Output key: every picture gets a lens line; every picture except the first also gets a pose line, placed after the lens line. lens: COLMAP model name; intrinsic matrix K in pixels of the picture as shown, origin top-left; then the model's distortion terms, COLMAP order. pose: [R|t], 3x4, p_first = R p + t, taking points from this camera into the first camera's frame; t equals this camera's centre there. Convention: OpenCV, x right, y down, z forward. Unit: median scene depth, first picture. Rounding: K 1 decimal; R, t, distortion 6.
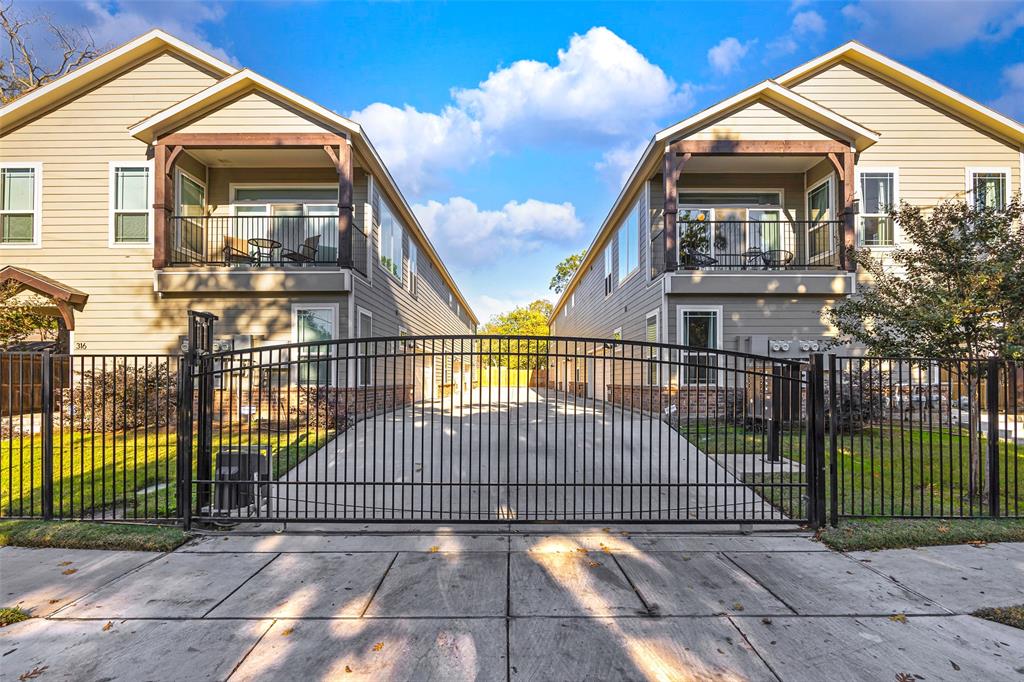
lens RADIAL K [[439.8, 0, 511.8], [0, 439.8, 371.5], [0, 0, 1]] dist [-0.000064, -0.000165]
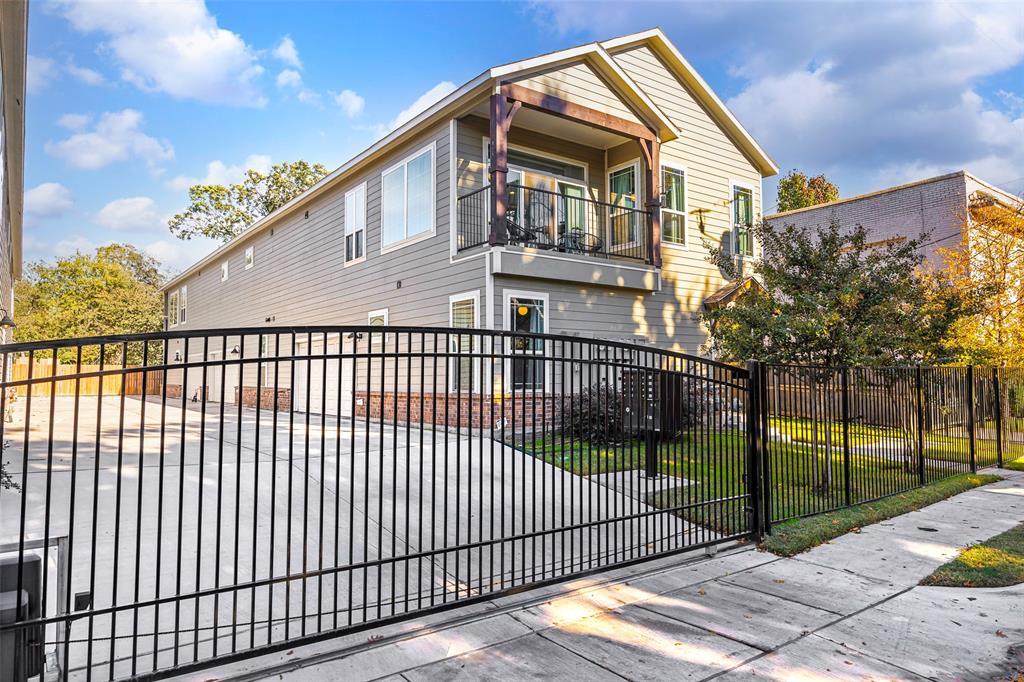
lens RADIAL K [[663.0, 0, 511.8], [0, 663.0, 341.8], [0, 0, 1]] dist [-0.004842, 0.000299]
pose [[0.801110, 0.024564, 0.598013, -0.318614], [-0.000349, 0.999176, -0.040575, -0.010074], [-0.598517, 0.032296, 0.800459, 0.056552]]
